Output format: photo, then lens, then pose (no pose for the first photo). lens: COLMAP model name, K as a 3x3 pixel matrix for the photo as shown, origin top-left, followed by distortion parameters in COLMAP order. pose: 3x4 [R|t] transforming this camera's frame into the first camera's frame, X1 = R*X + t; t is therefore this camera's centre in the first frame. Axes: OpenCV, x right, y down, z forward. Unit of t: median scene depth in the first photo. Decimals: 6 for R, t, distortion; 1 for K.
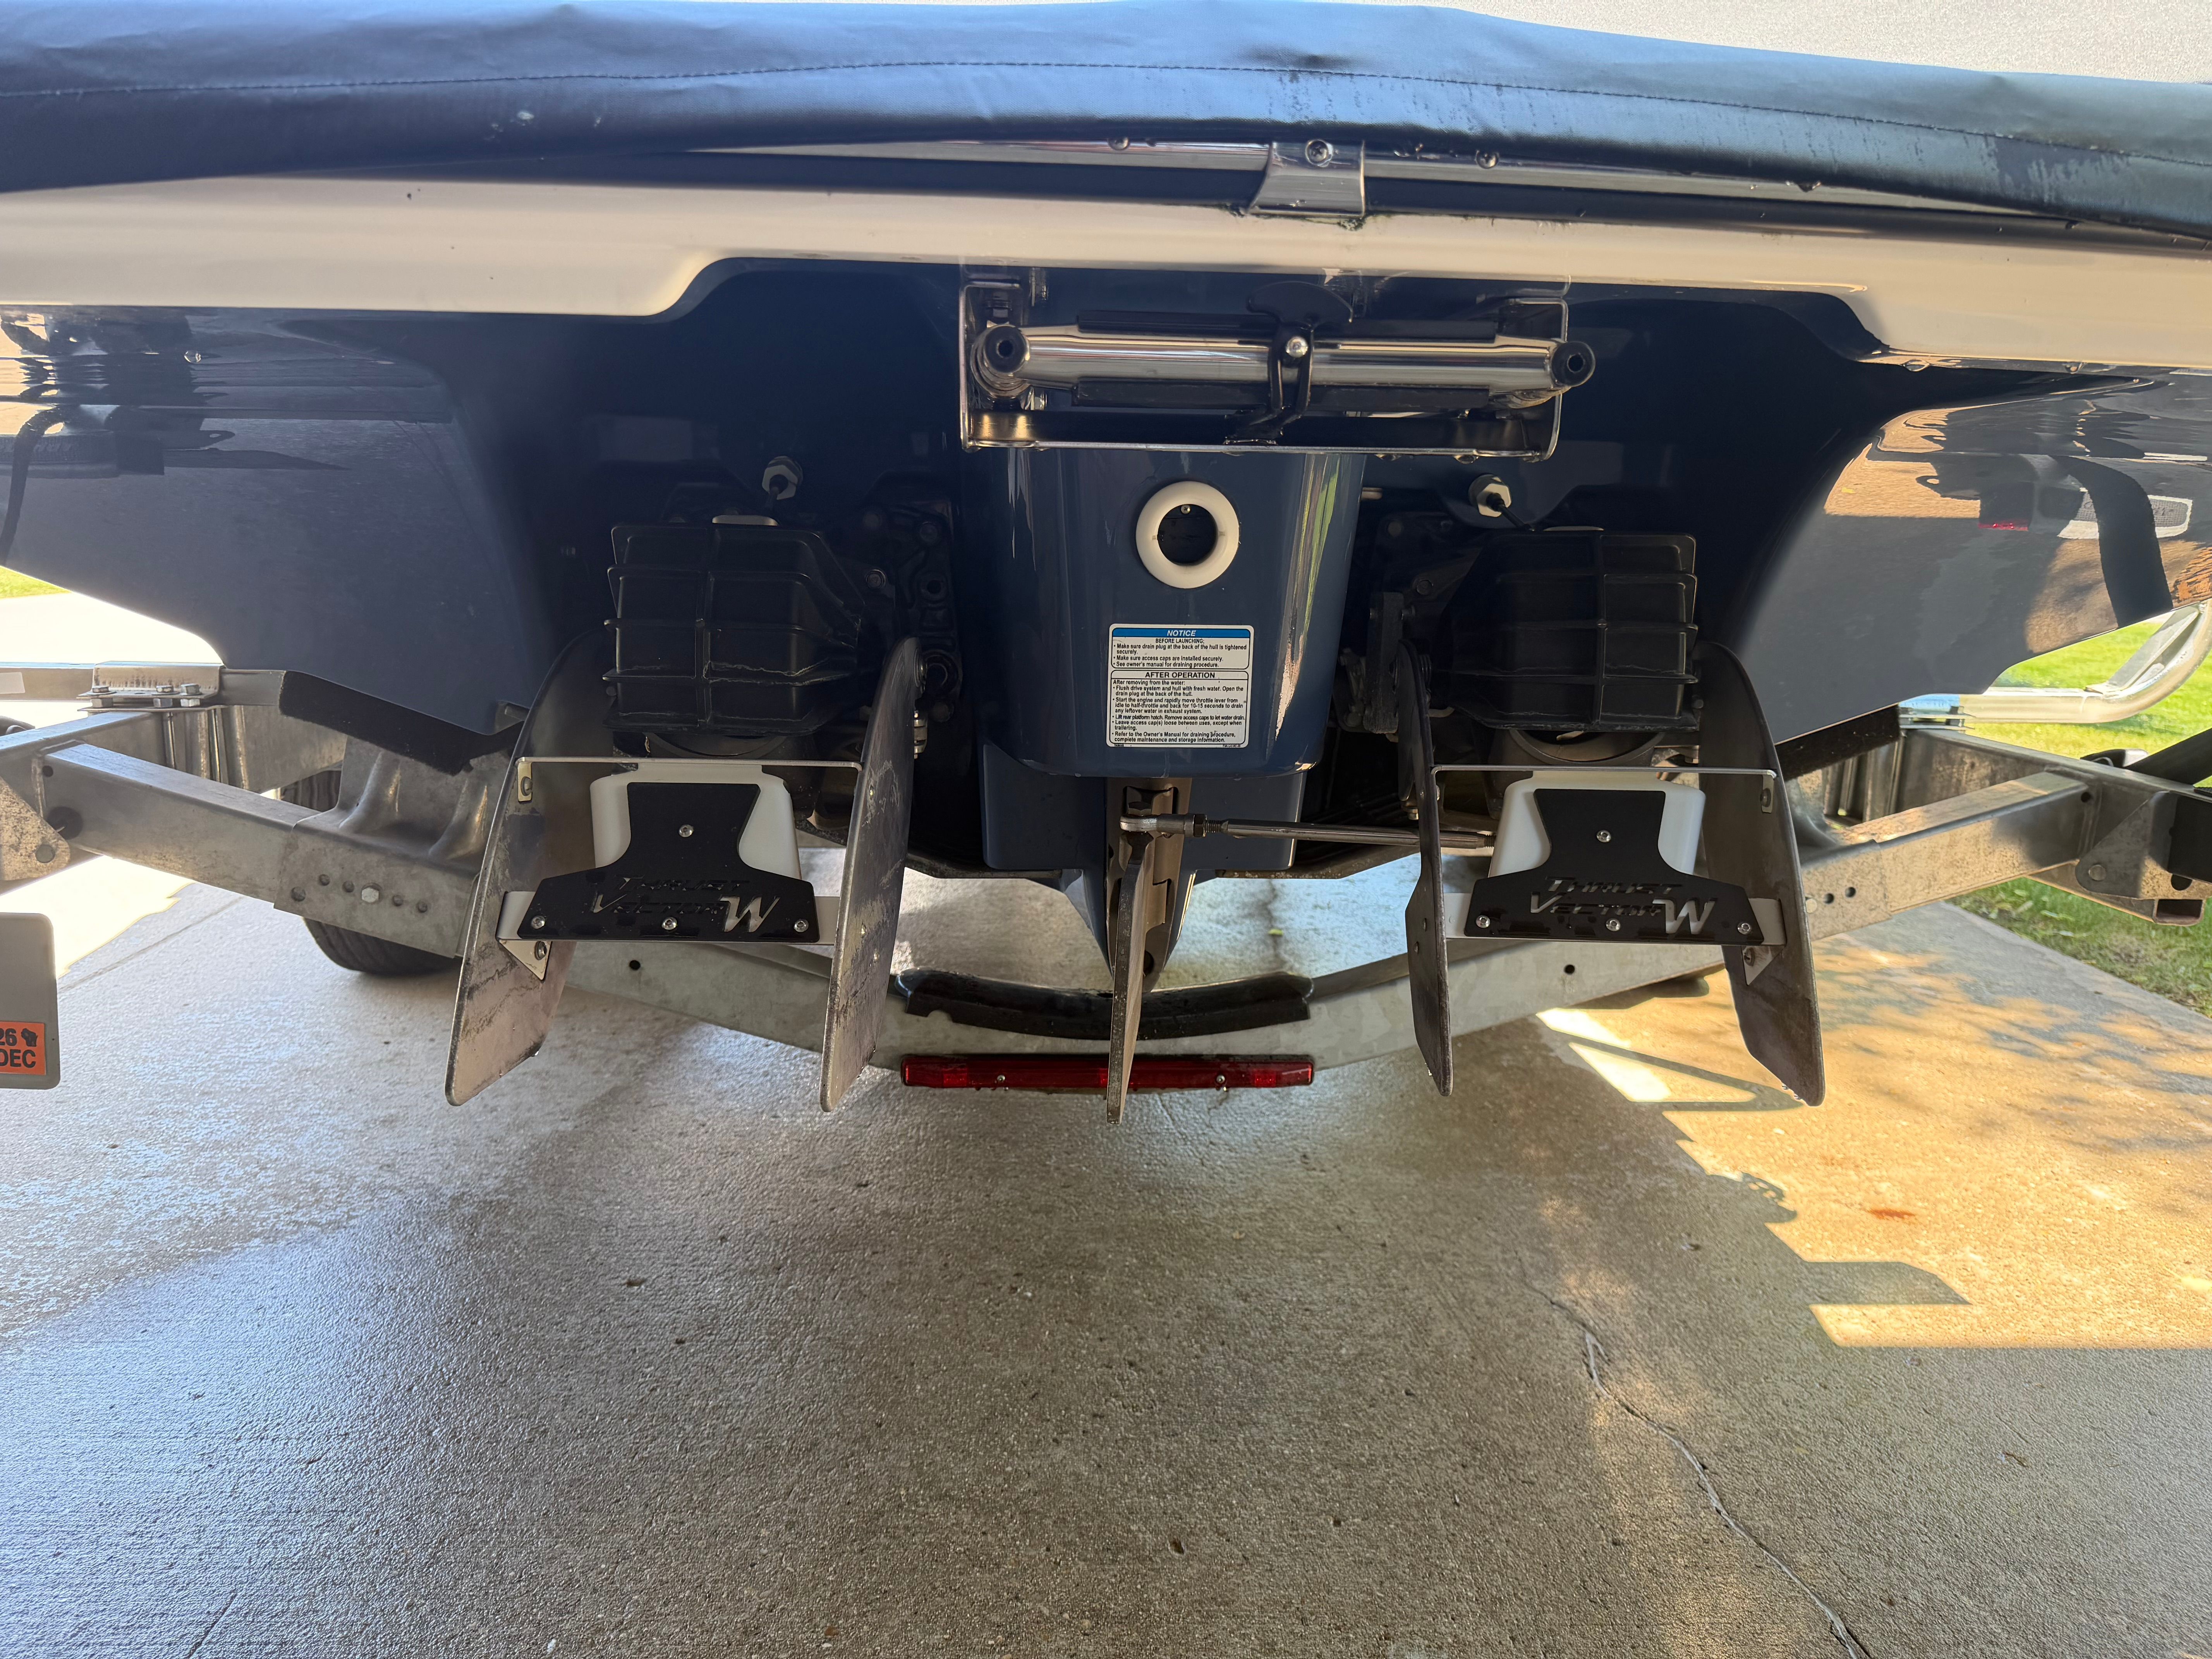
lens RADIAL K [[1579.9, 0, 1106.0], [0, 1579.9, 829.5], [0, 0, 1]] dist [0.104054, -0.114461]
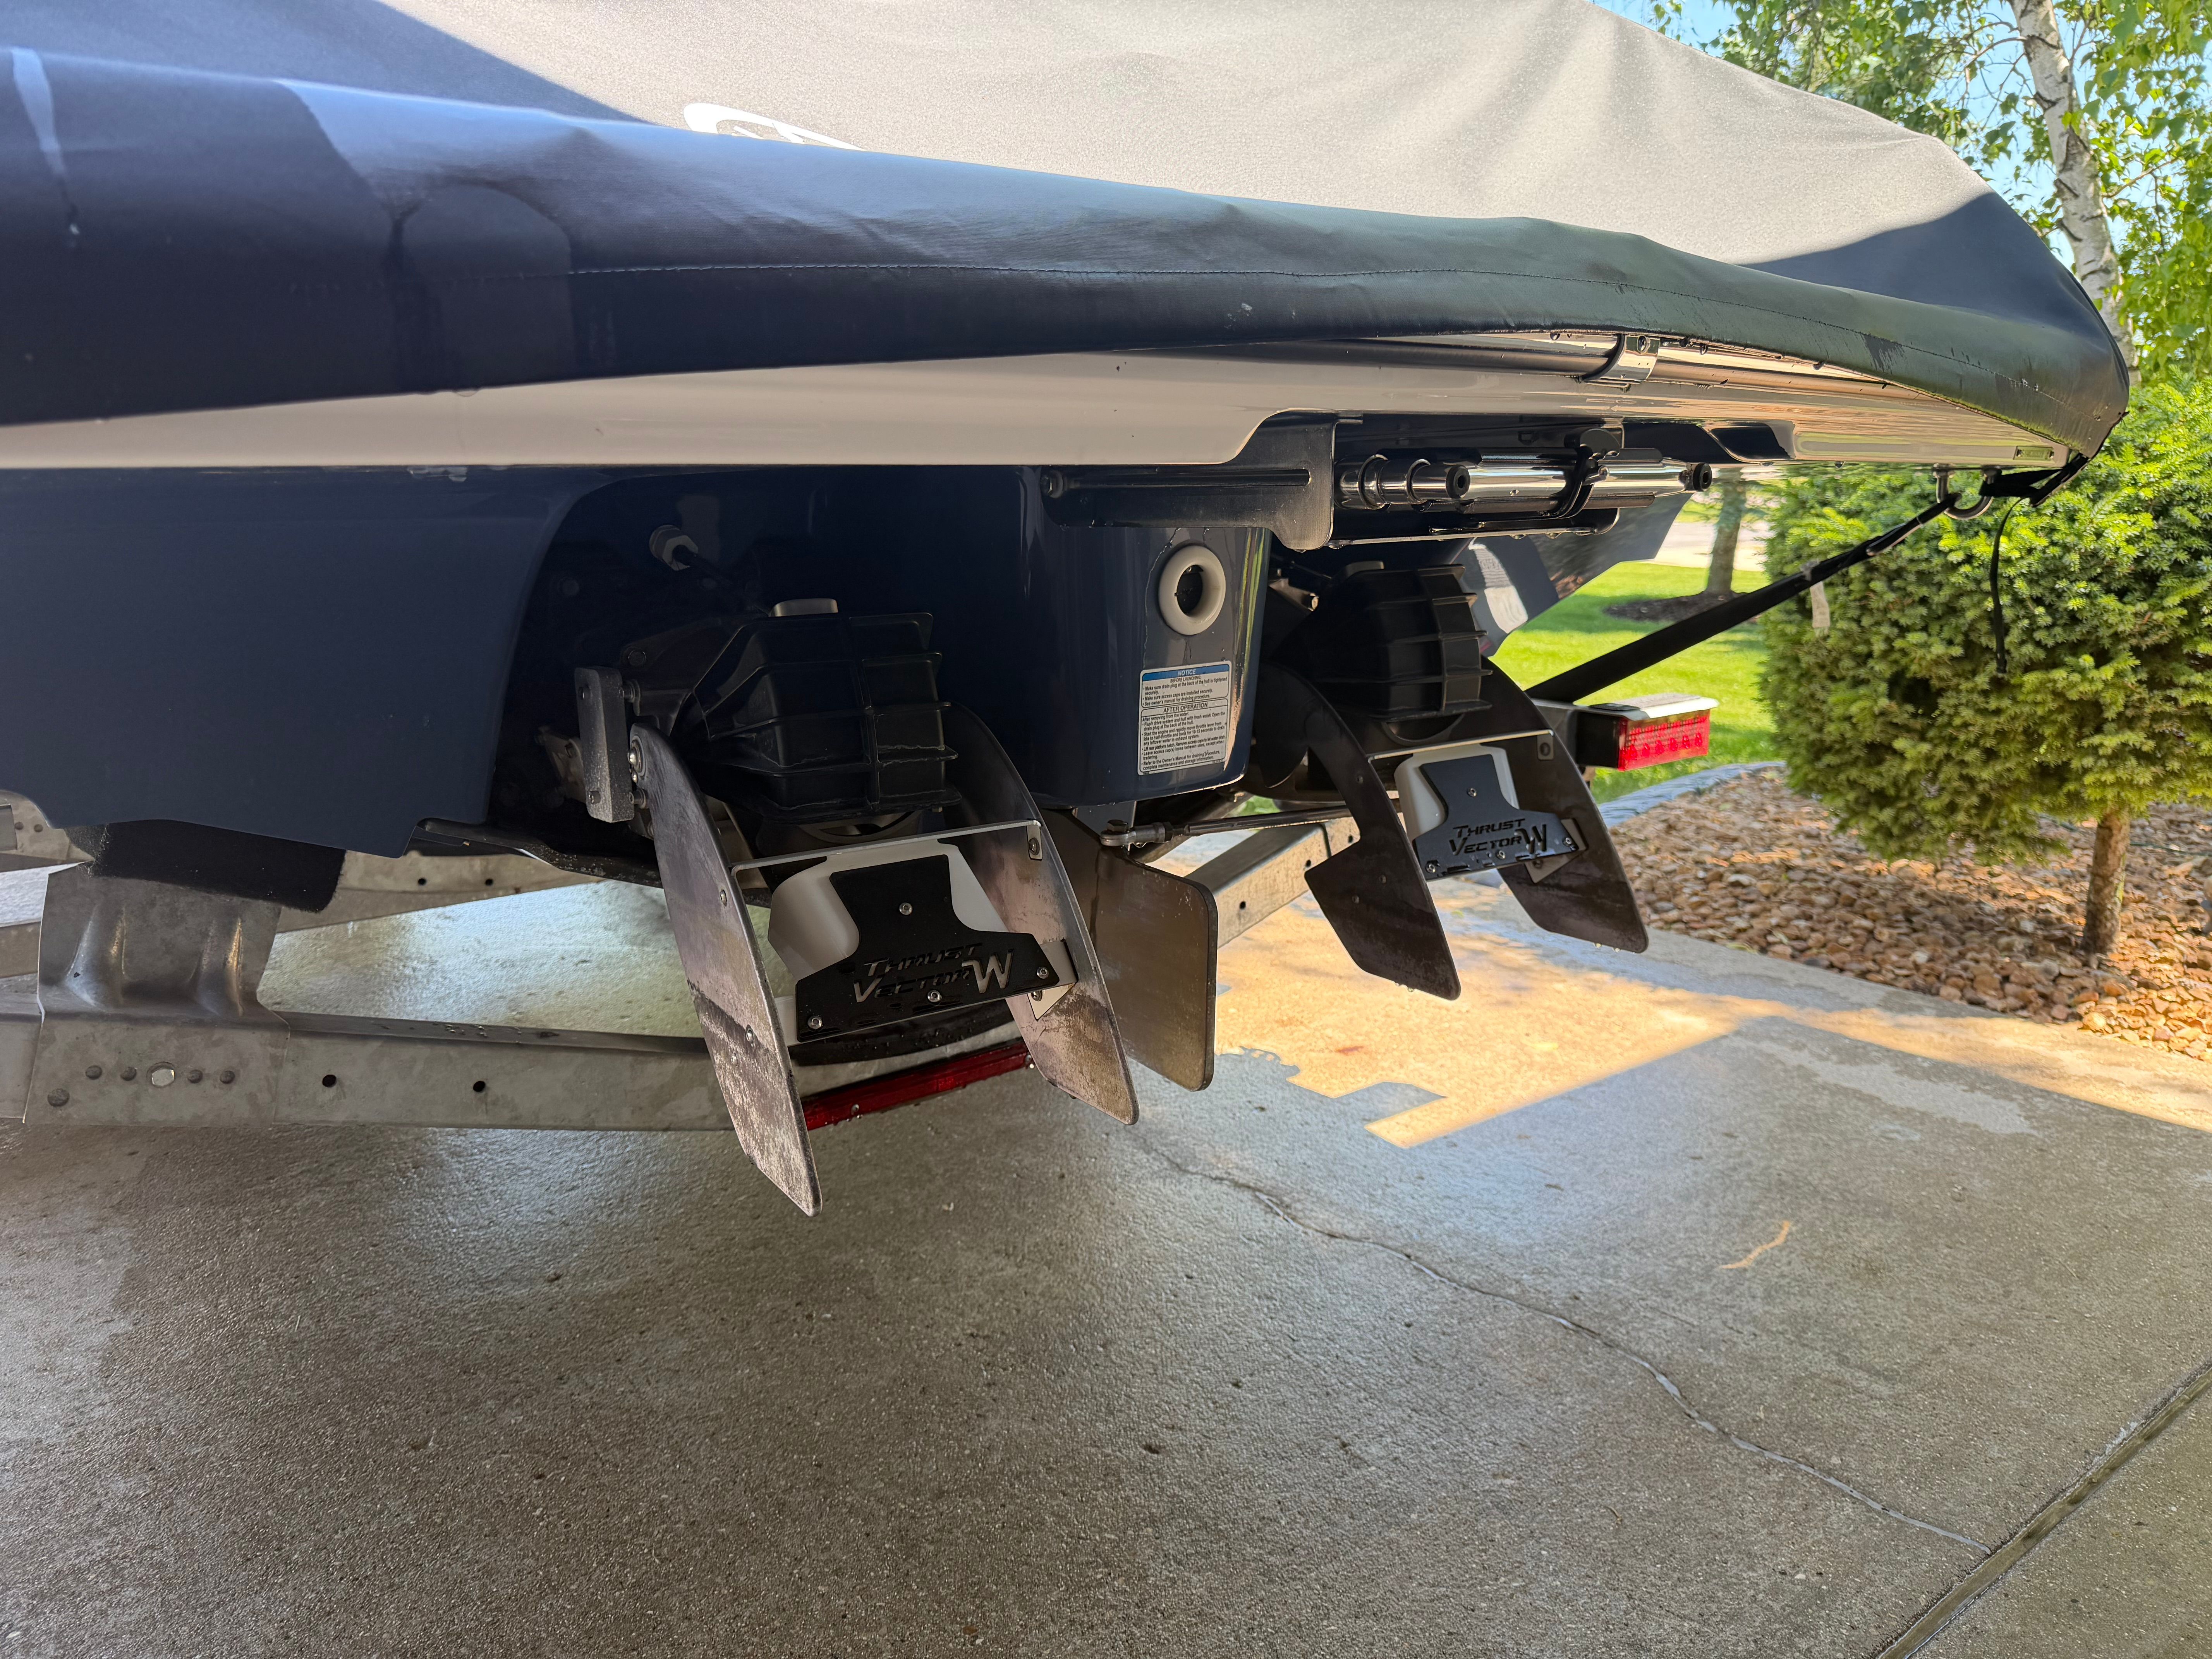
lens RADIAL K [[1579.9, 0, 1106.0], [0, 1579.9, 829.5], [0, 0, 1]] dist [0.104054, -0.114461]
pose [[0.810660, -0.150765, 0.565774, -0.687923], [0.140444, 0.988140, 0.062082, -0.089784], [-0.568424, 0.029132, 0.822220, 0.064890]]
